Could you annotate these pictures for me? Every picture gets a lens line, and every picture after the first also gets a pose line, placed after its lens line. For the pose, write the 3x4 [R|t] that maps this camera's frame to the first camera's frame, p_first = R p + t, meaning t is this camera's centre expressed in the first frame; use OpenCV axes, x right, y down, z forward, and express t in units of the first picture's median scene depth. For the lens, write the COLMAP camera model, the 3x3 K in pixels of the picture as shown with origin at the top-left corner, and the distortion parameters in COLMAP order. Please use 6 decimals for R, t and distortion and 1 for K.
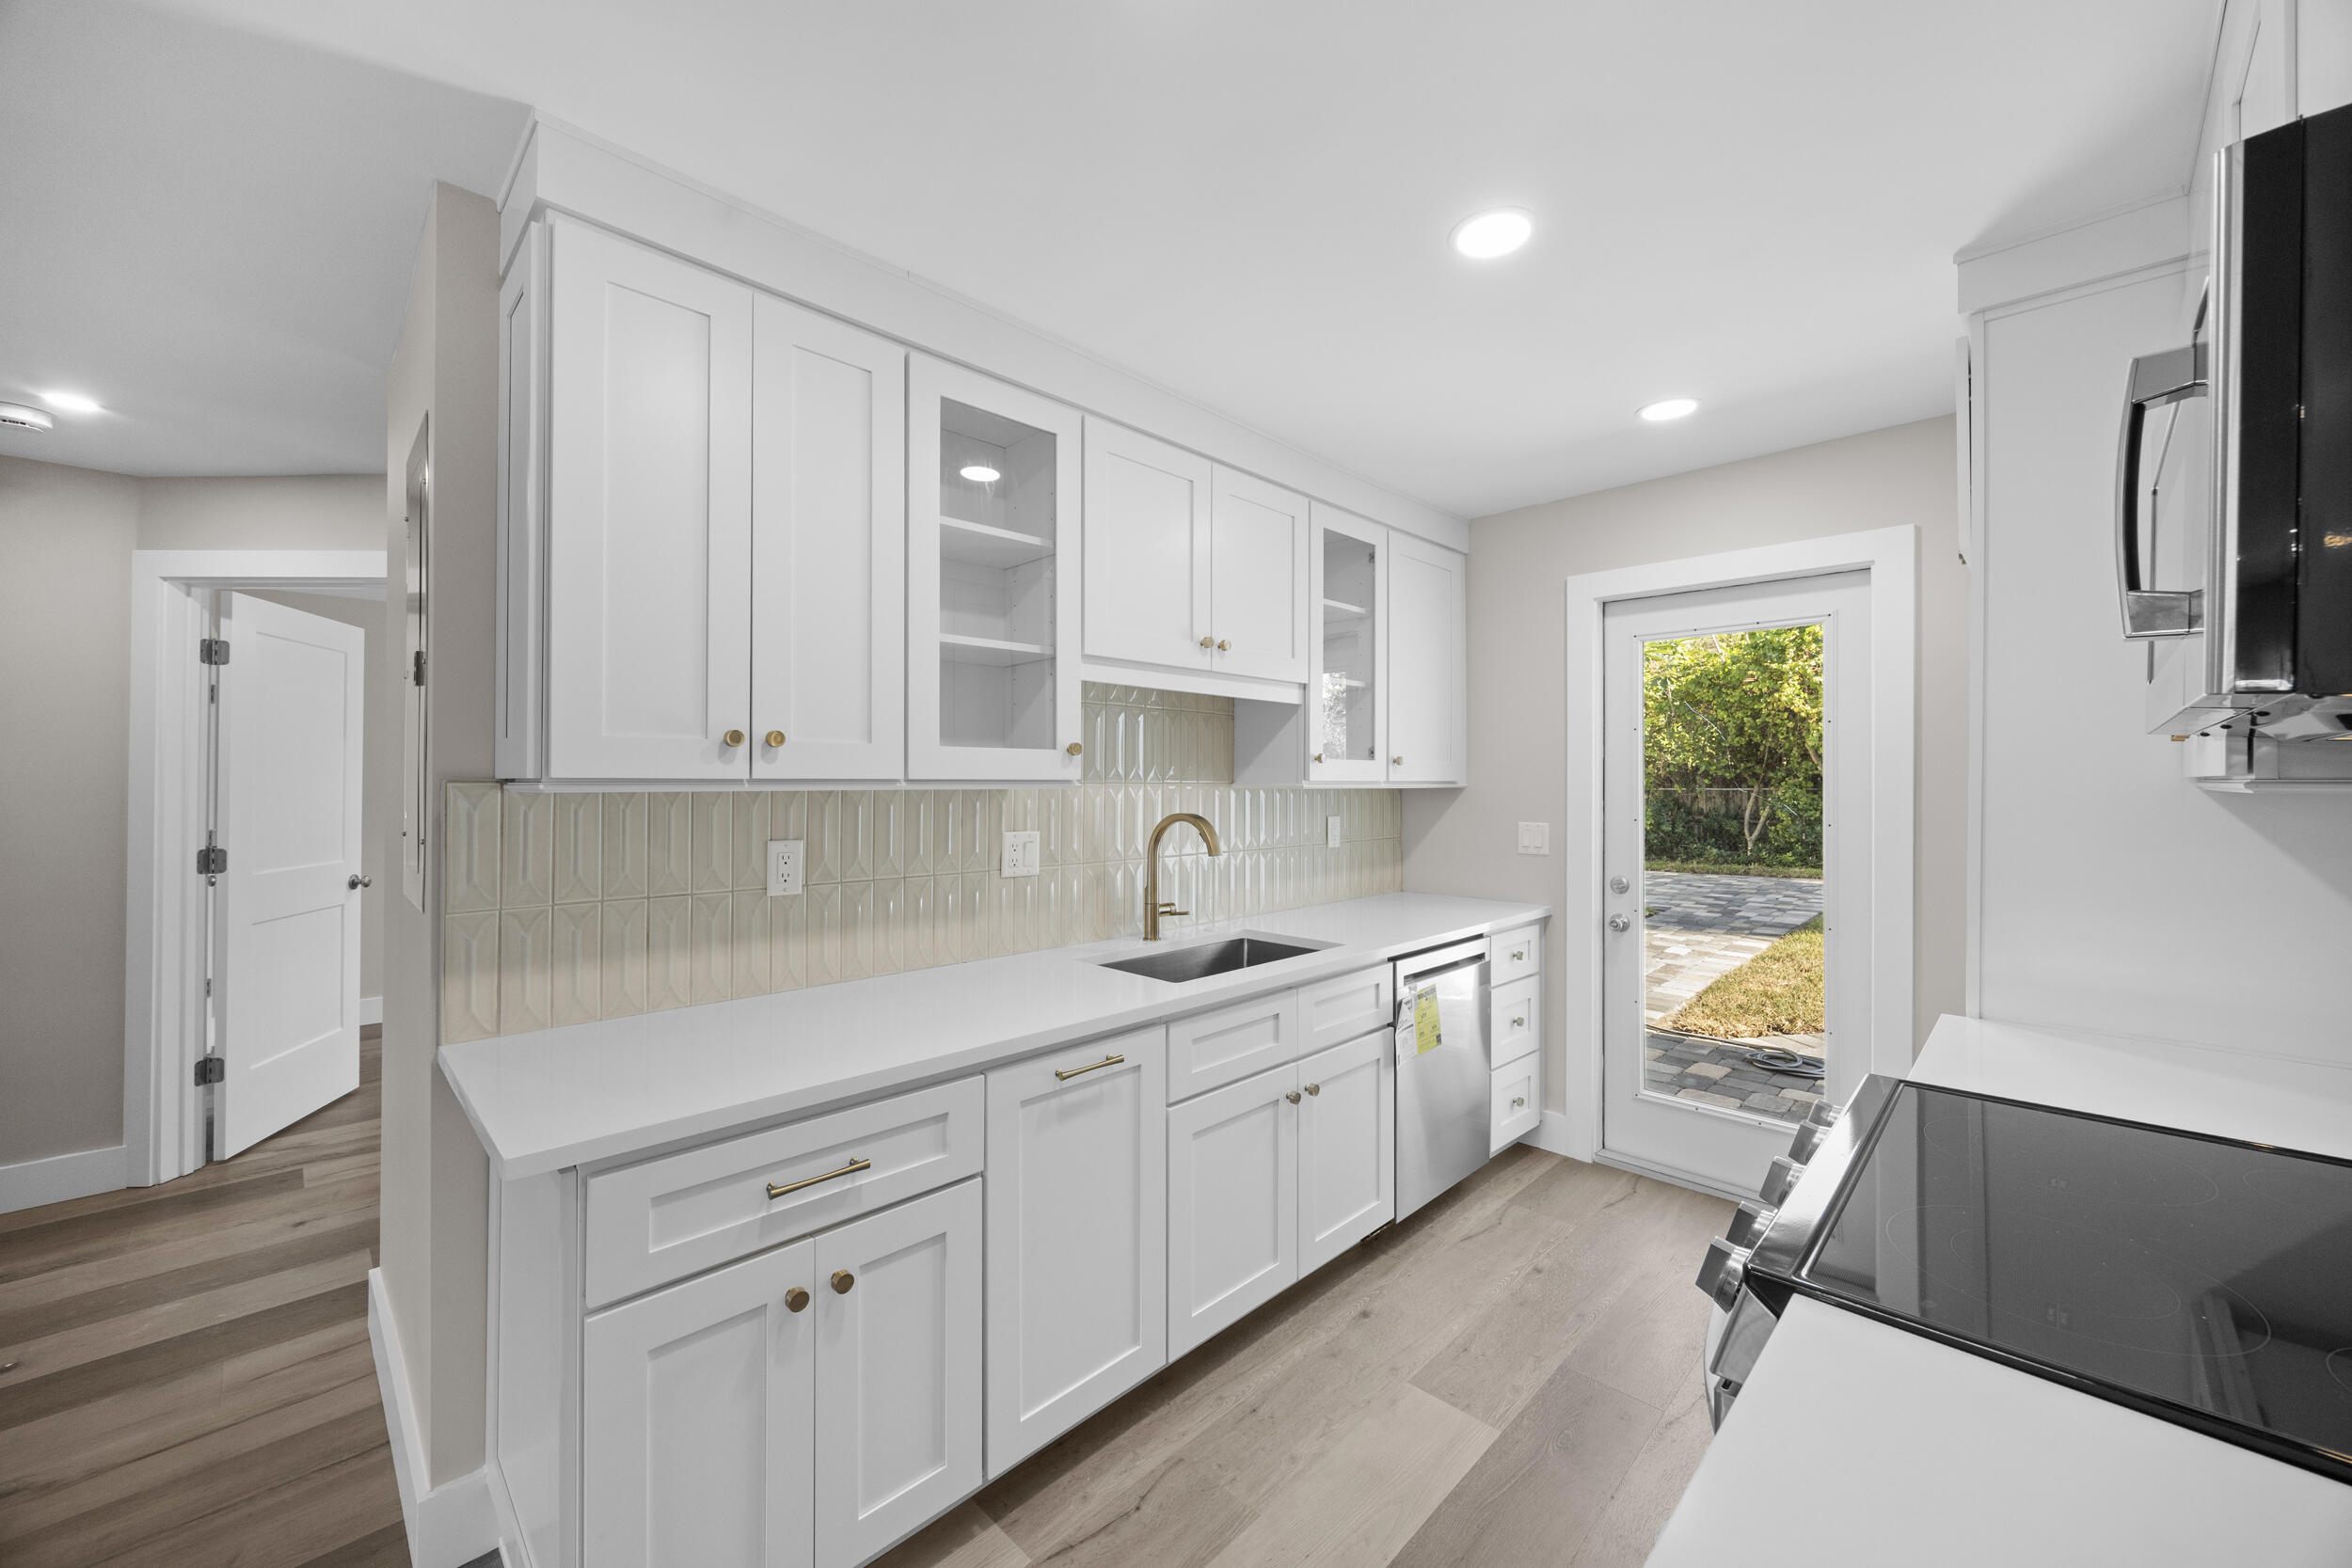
lens RADIAL K [[905.1, 0, 1174.5], [0, 905.1, 790.6], [0, 0, 1]] dist [-0.000171, -0.000163]
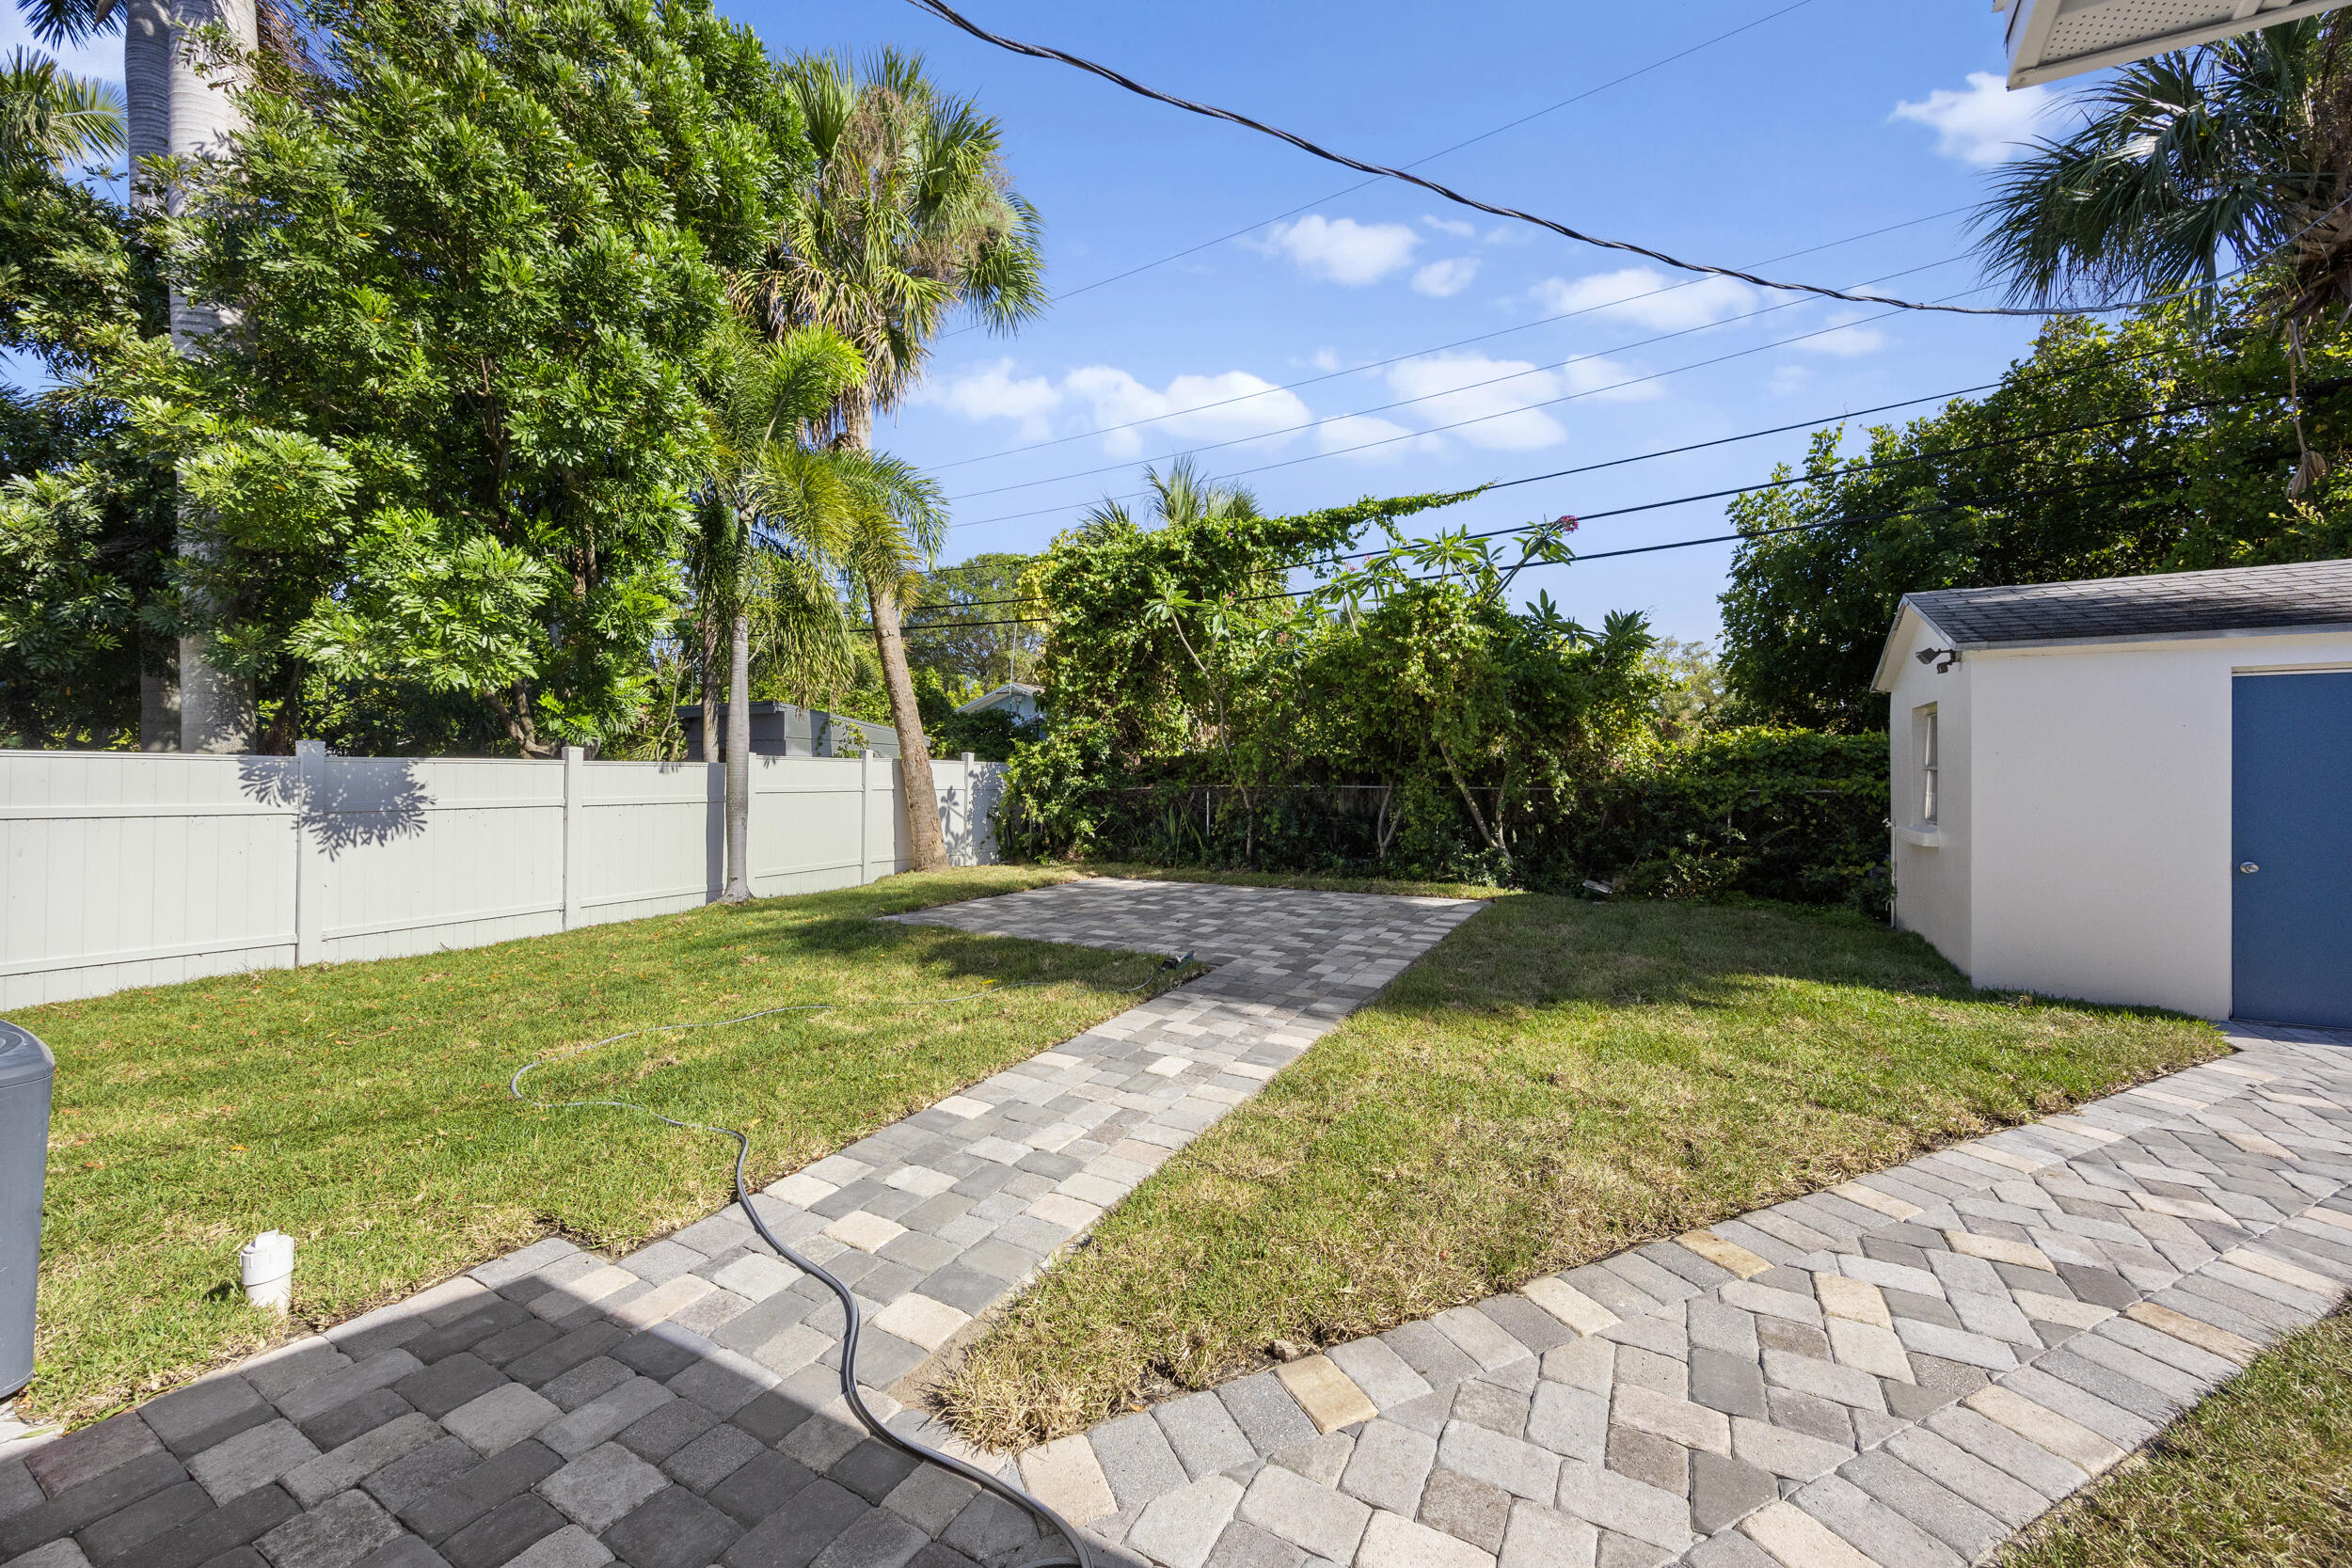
lens RADIAL K [[905.1, 0, 1169.5], [0, 905.1, 781.5], [0, 0, 1]] dist [-0.000171, -0.000163]
pose [[0.965044, 0.005099, 0.262039, 0.231965], [-0.006043, 0.999978, 0.002797, -0.008896], [-0.262019, -0.004282, 0.965053, 0.242647]]
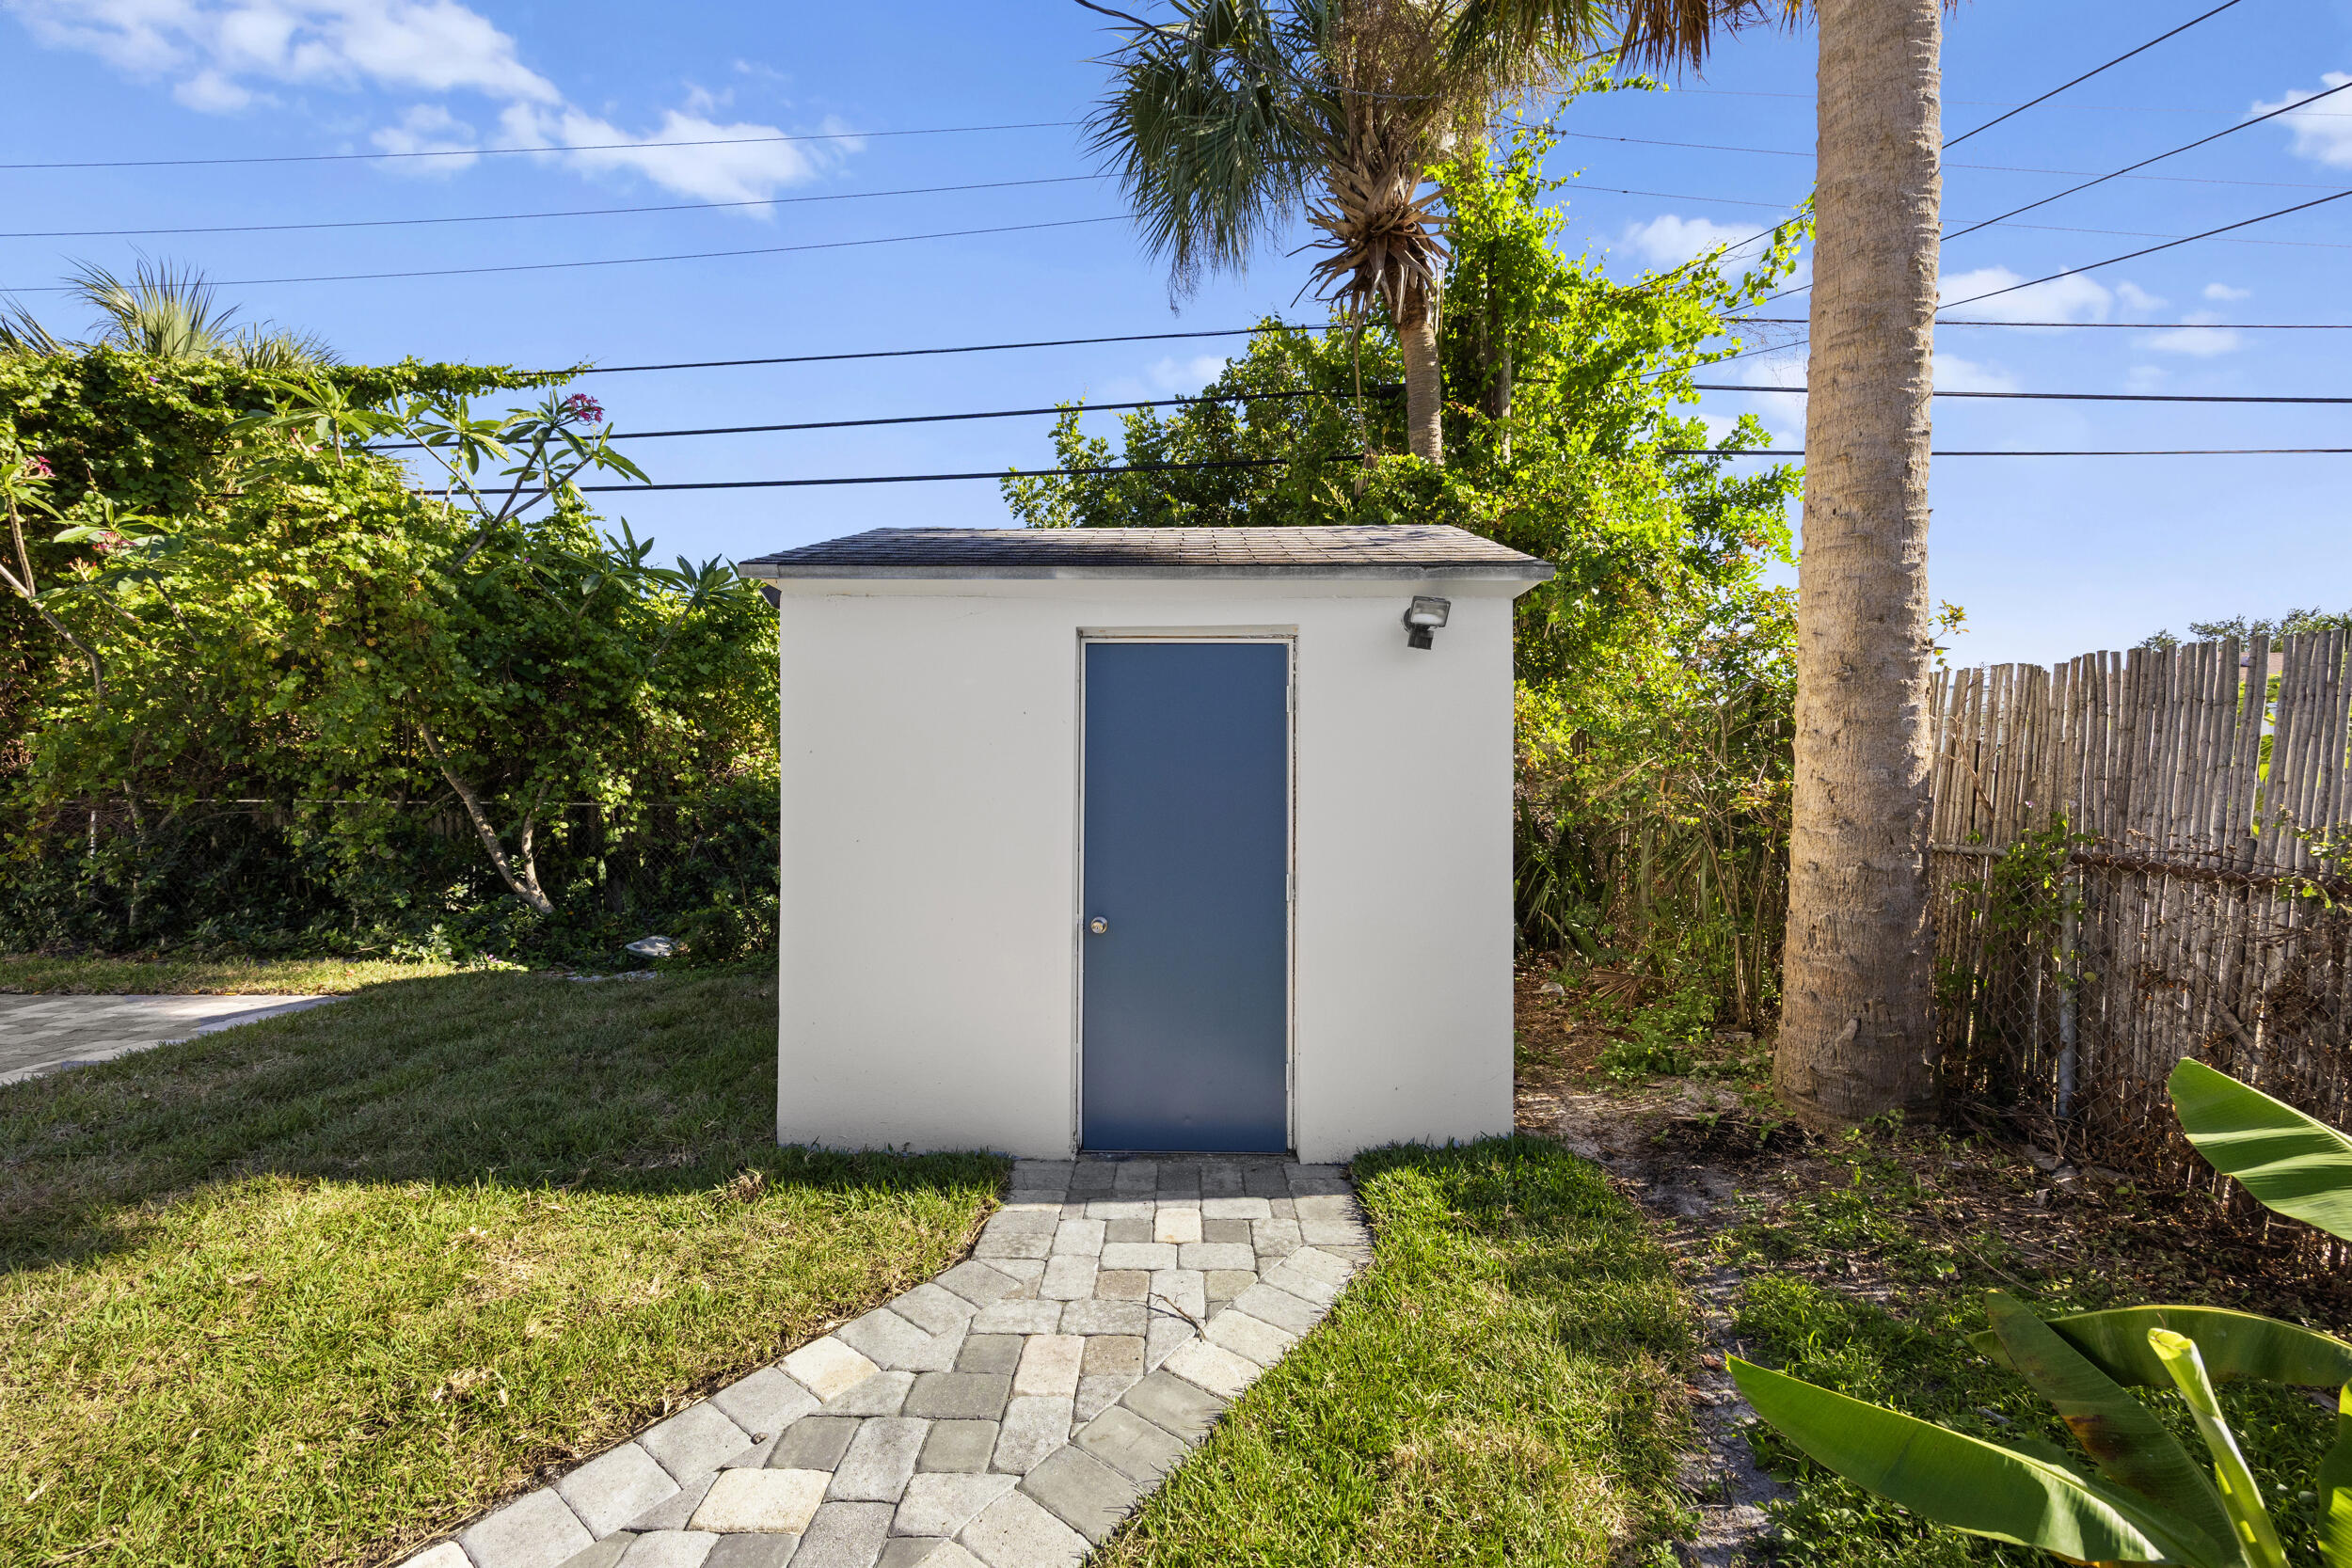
lens RADIAL K [[905.1, 0, 1171.0], [0, 905.1, 787.5], [0, 0, 1]] dist [-0.000171, -0.000163]
pose [[0.730321, 0.011096, 0.683014, 0.609039], [-0.009478, 0.999936, -0.006111, -0.011964], [-0.683038, -0.002010, 0.730380, 0.289652]]
